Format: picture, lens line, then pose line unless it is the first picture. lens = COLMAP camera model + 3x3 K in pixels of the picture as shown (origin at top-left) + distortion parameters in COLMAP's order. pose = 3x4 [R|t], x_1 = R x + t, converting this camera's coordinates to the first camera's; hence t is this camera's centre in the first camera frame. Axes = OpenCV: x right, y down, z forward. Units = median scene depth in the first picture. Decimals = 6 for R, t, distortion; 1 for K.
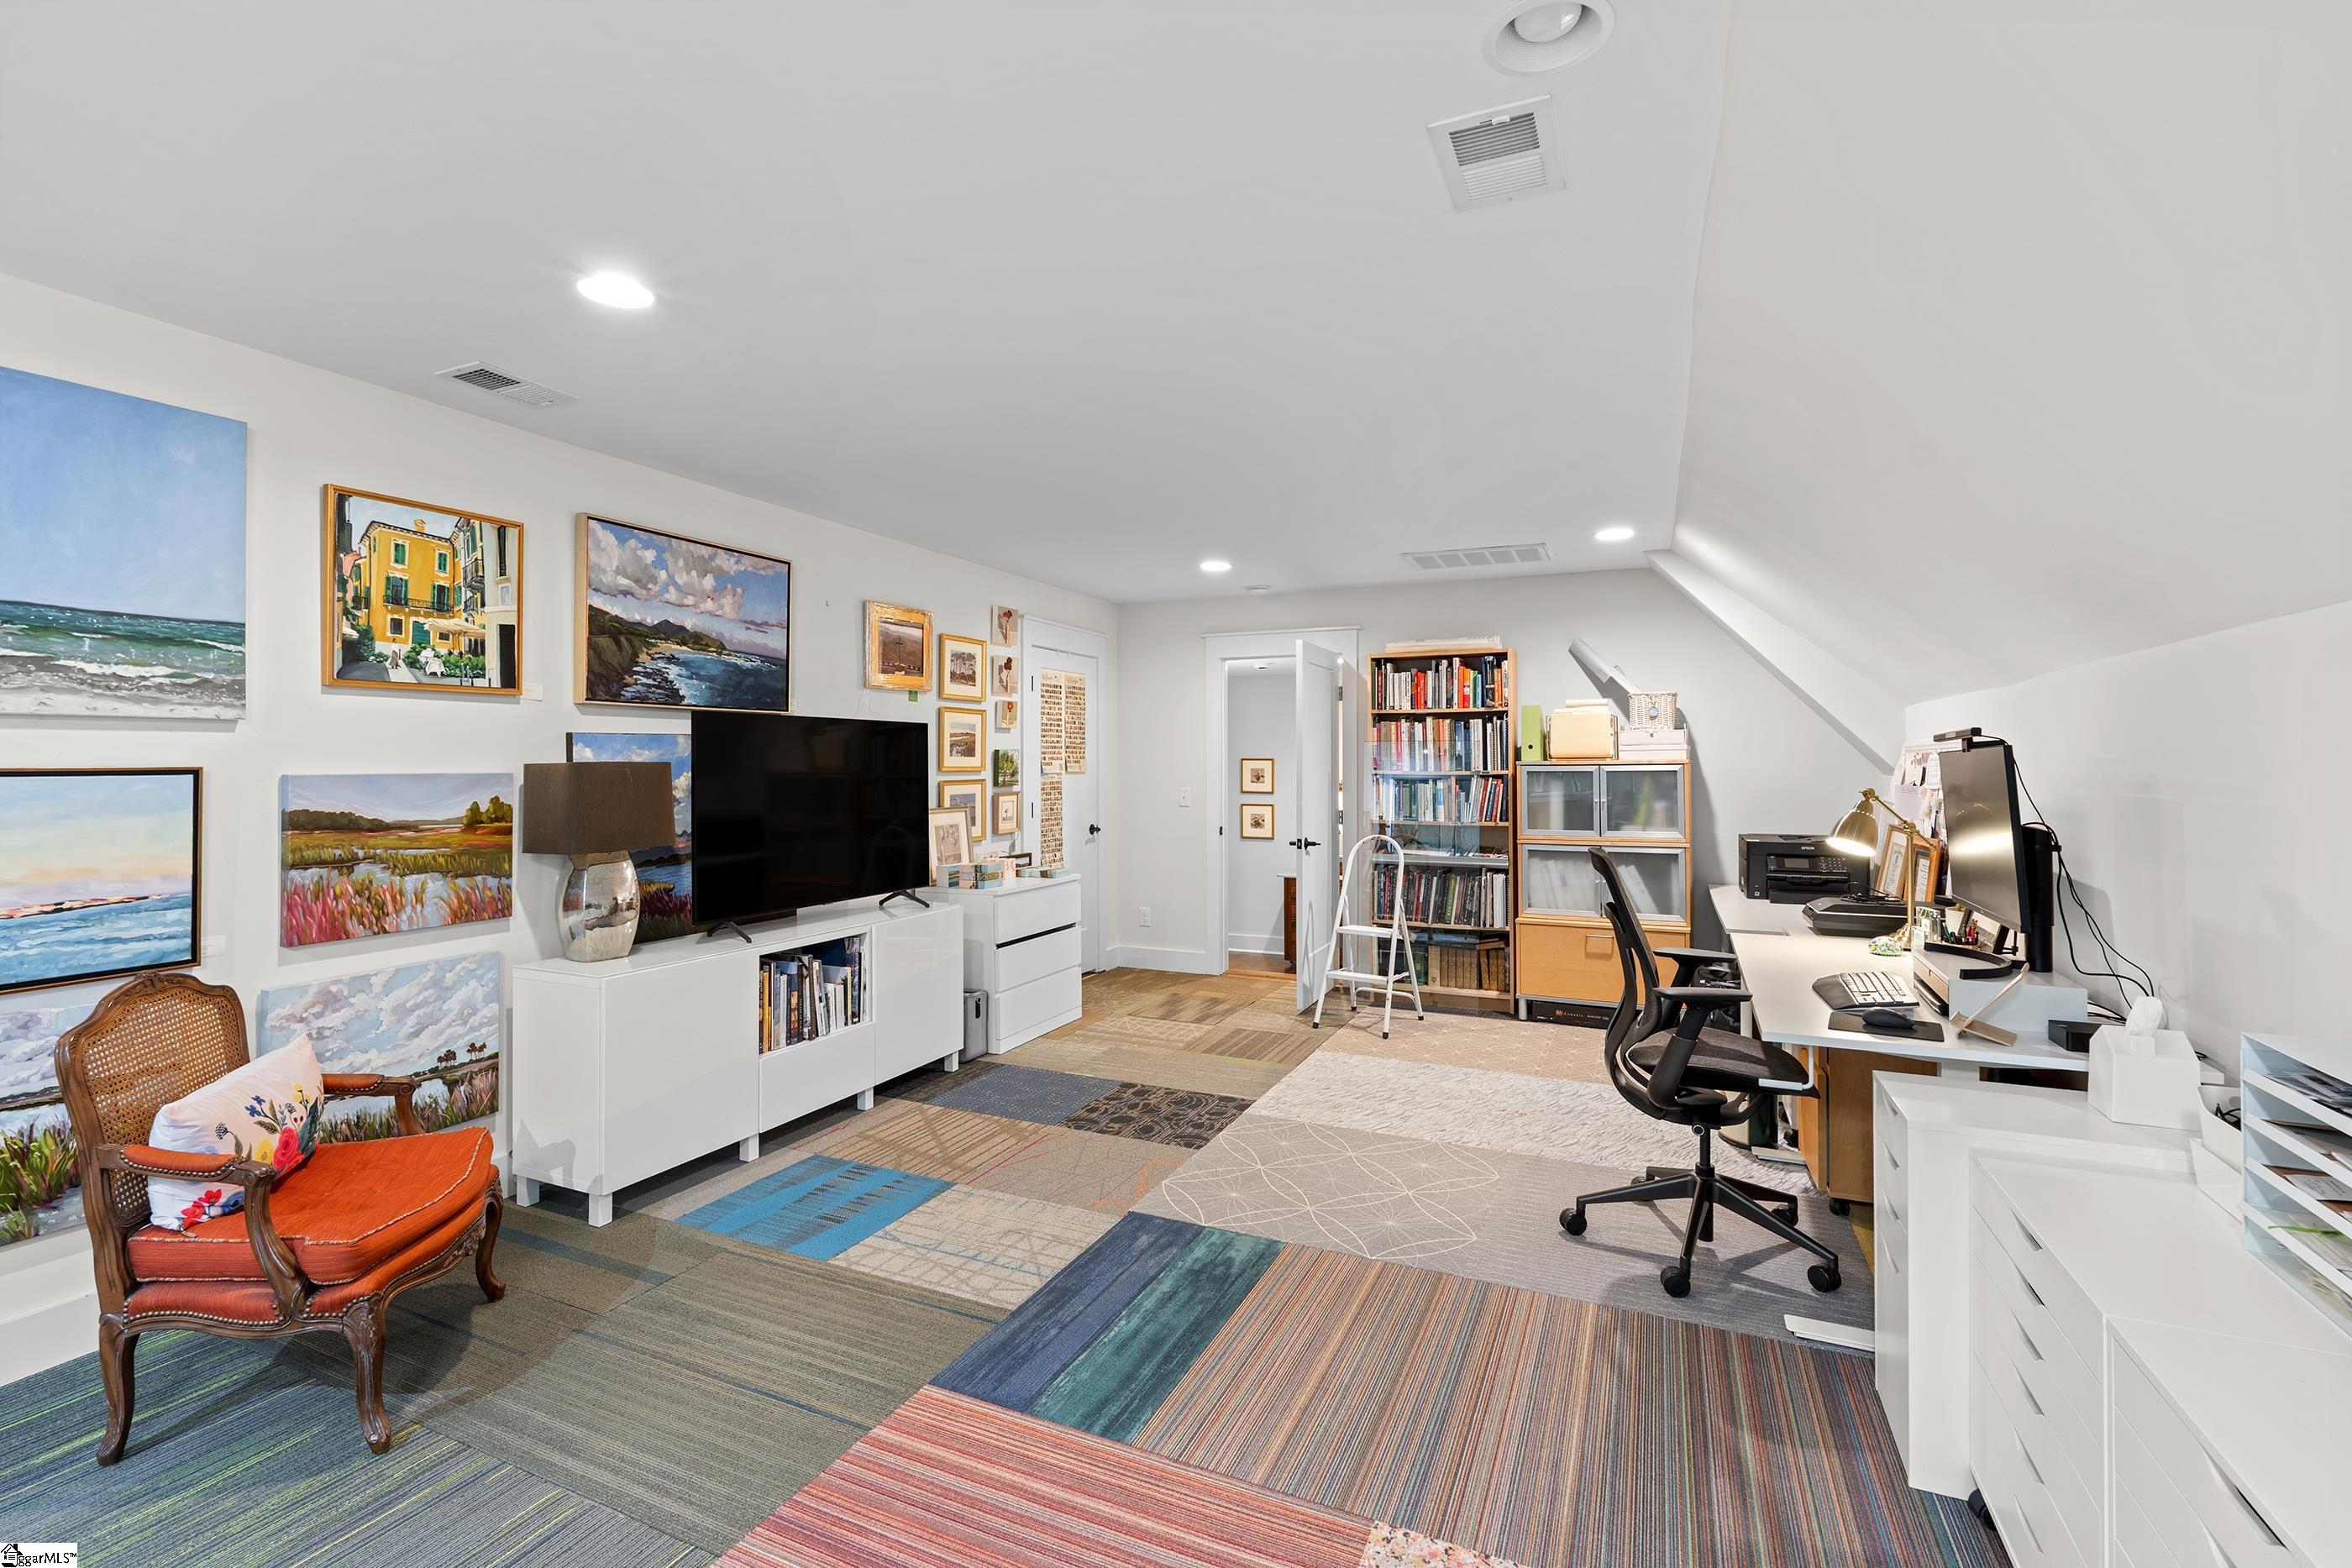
lens RADIAL K [[1036.0, 0, 1172.2], [0, 1036.0, 771.2], [0, 0, 1]] dist [0.000711, 0.000003]
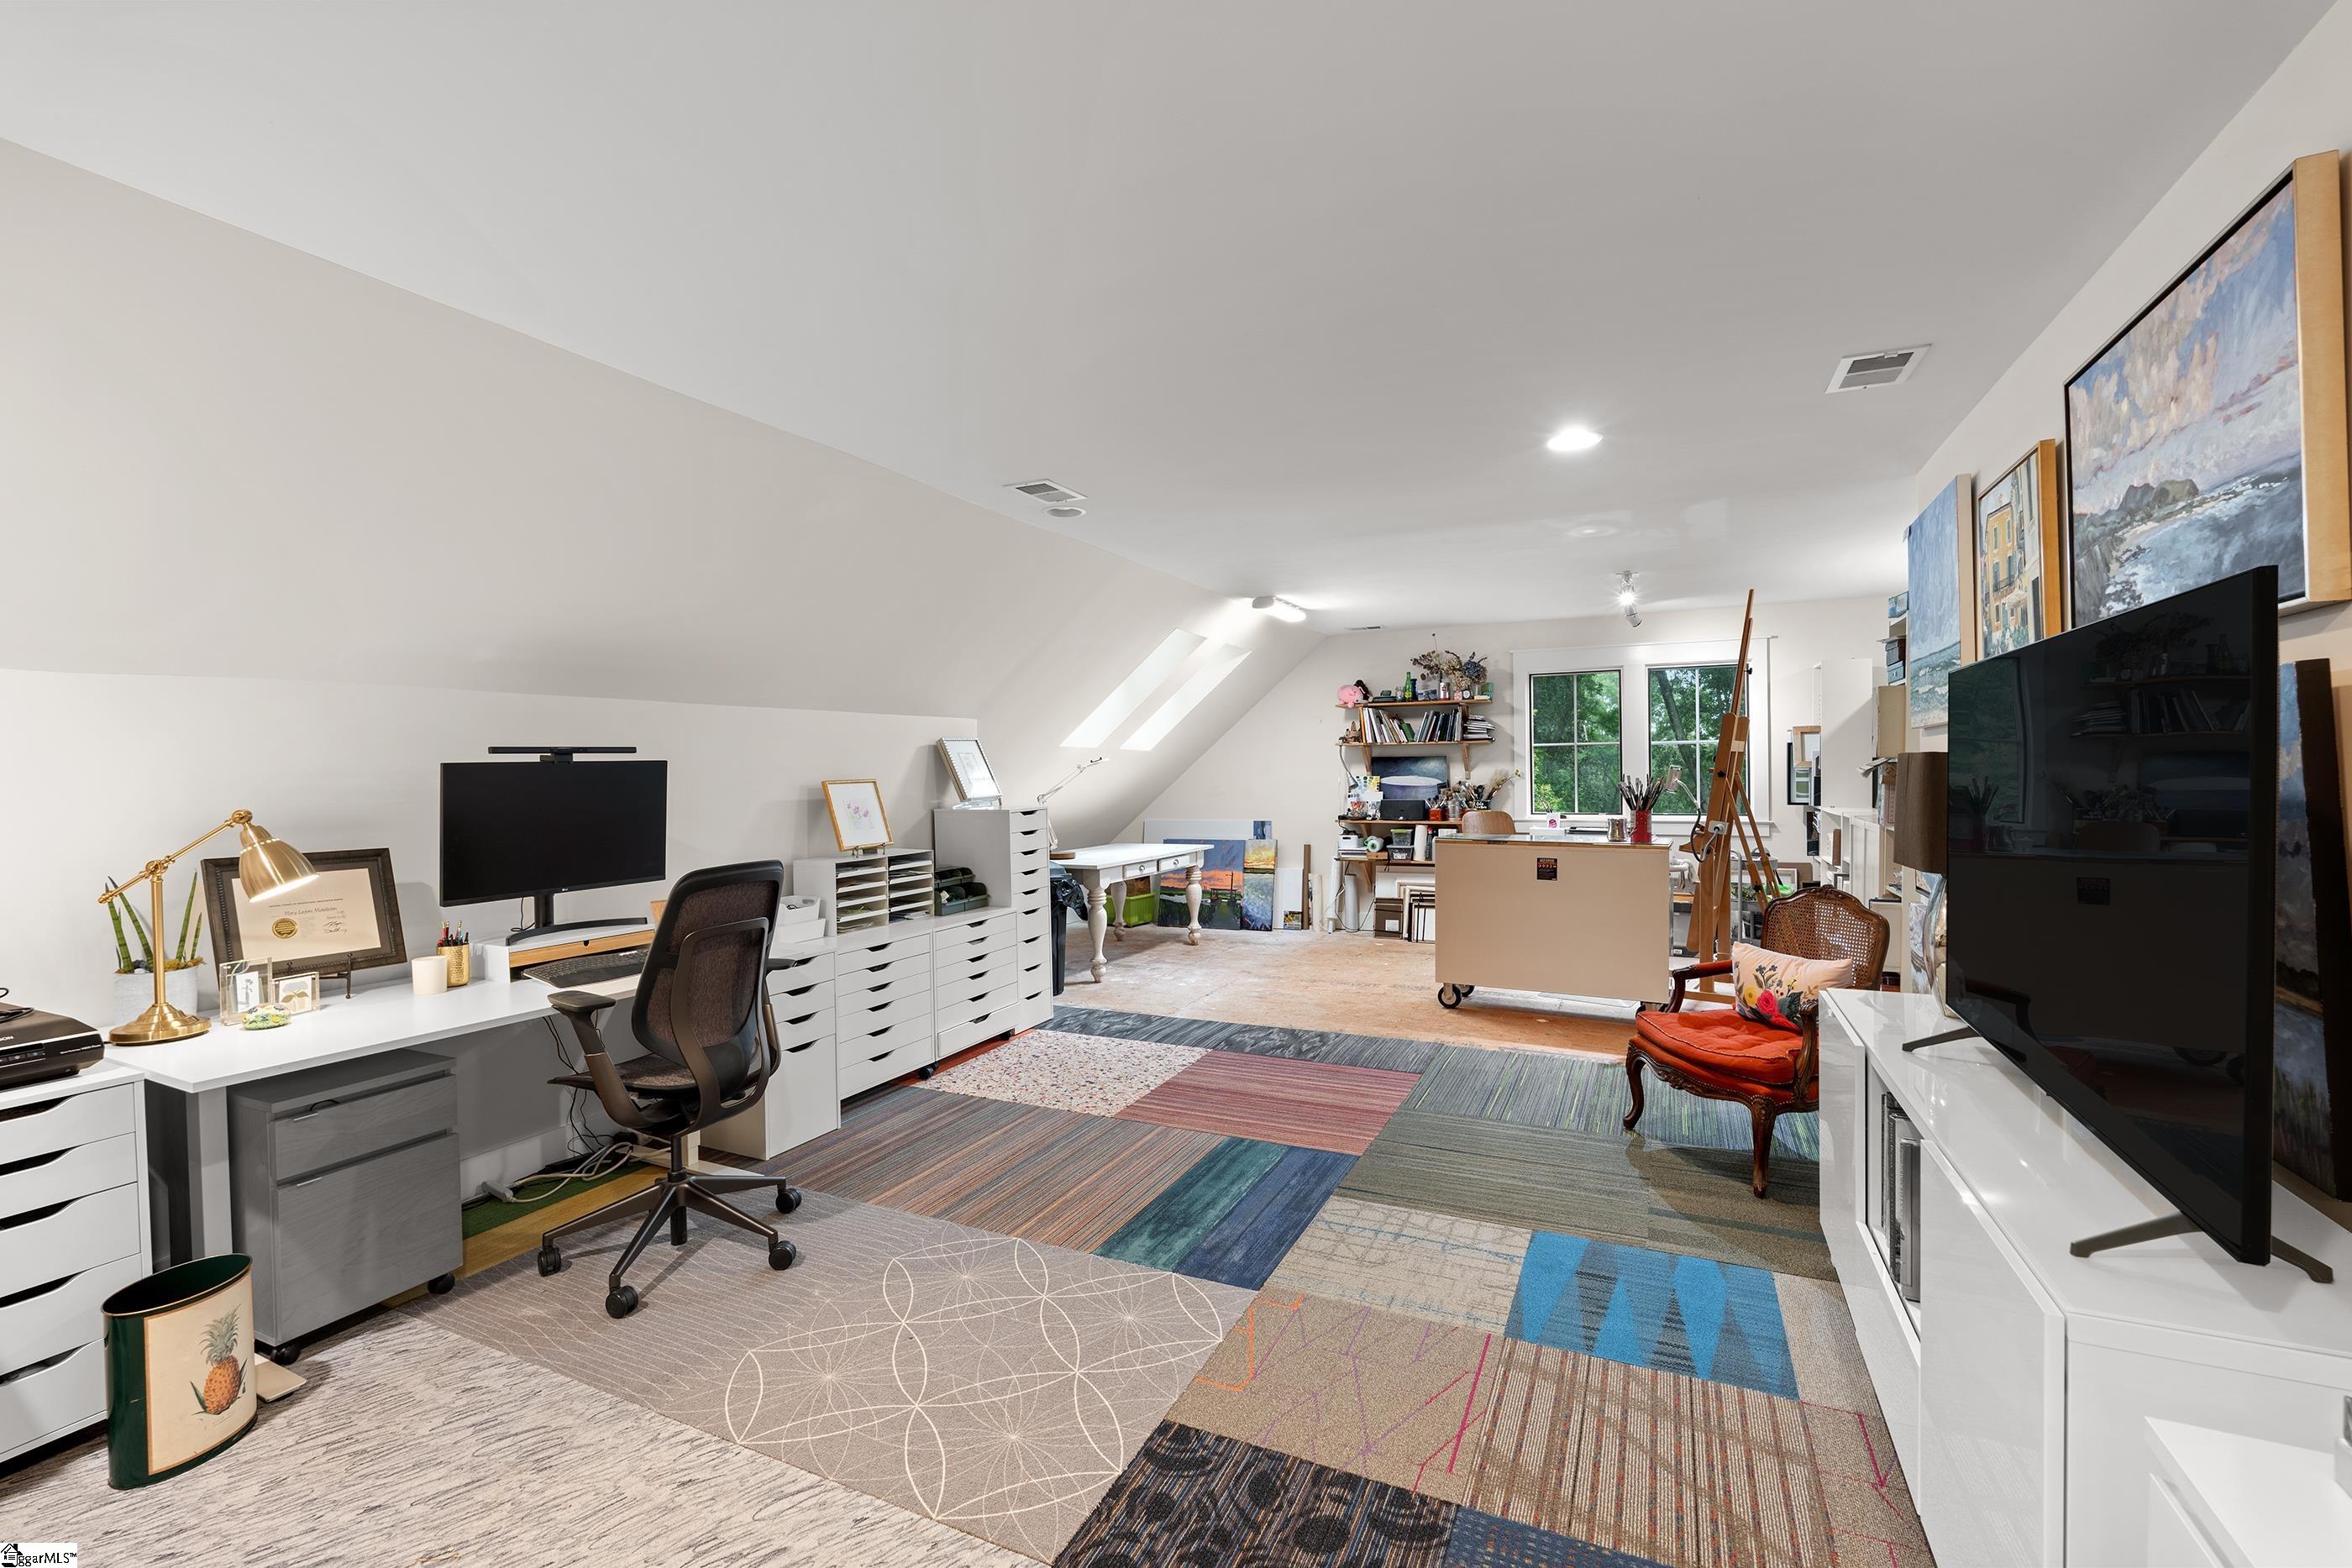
lens RADIAL K [[1036.0, 0, 1178.2], [0, 1036.0, 779.2], [0, 0, 1]] dist [0.000711, 0.000003]
pose [[-0.999726, 0.014867, 0.018079, 0.003182], [0.015125, 0.999785, 0.014204, -0.008247], [-0.017864, 0.014474, -0.999736, 1.960410]]
